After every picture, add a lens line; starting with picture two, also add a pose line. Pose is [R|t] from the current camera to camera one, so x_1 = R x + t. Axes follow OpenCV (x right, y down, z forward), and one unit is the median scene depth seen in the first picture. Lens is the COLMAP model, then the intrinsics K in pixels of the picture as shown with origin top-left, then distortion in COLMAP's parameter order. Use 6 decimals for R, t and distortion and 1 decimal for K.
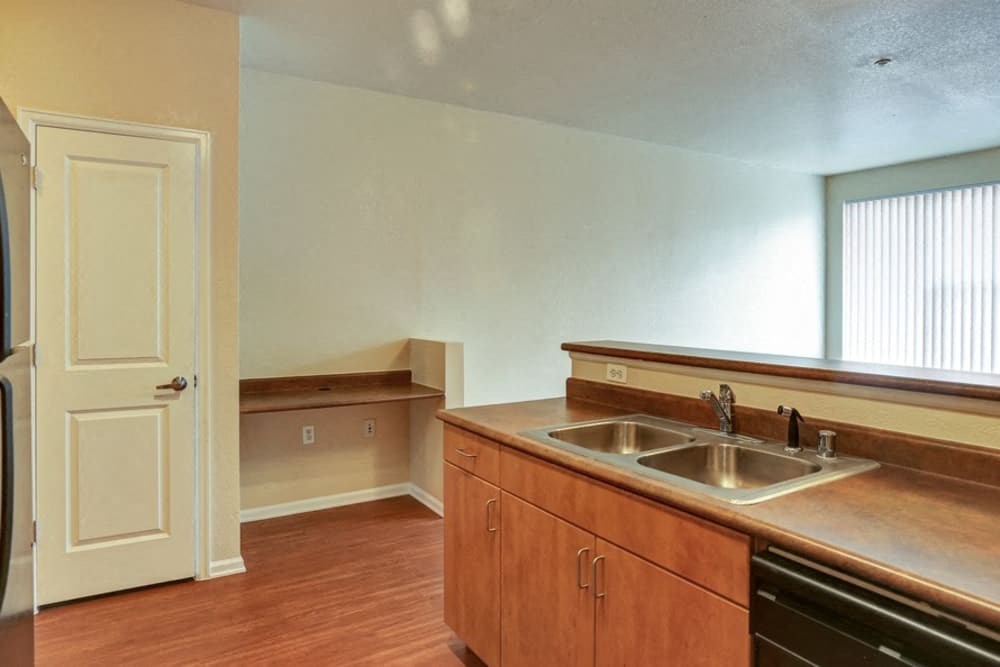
lens RADIAL K [[622.8, 0, 503.6], [0, 622.8, 304.7], [0, 0, 1]] dist [-0.004324, -0.000438]
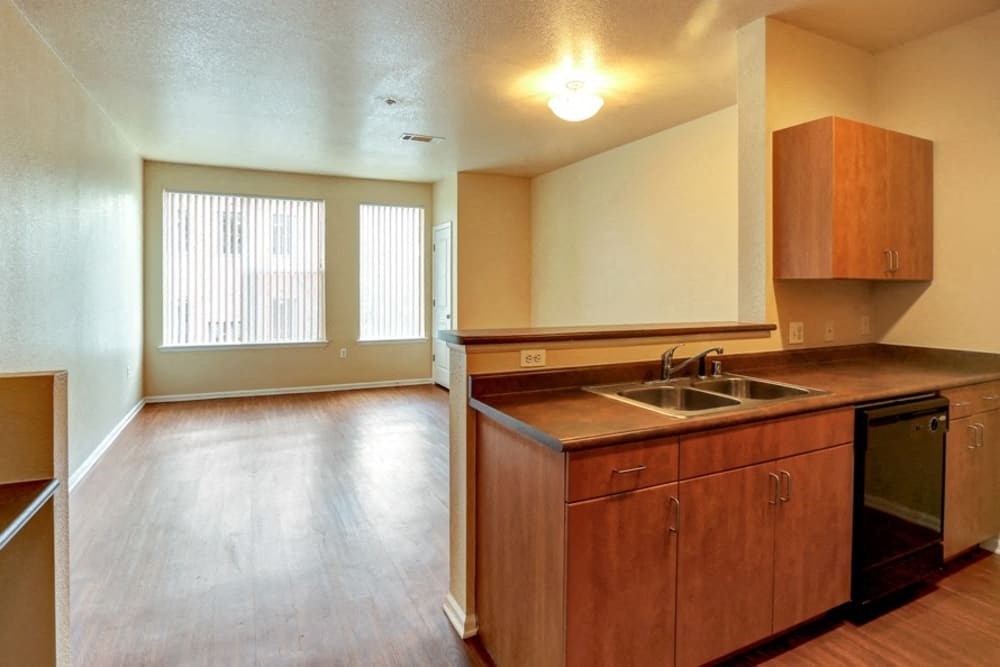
lens RADIAL K [[540.7, 0, 511.8], [0, 540.7, 289.0], [0, 0, 1]] dist [-0.018602, -0.000509]
pose [[0.087368, -0.002745, 0.996172, -0.698338], [0.008172, 0.999965, 0.002039, -0.004463], [-0.996143, 0.007962, 0.087387, 0.964188]]
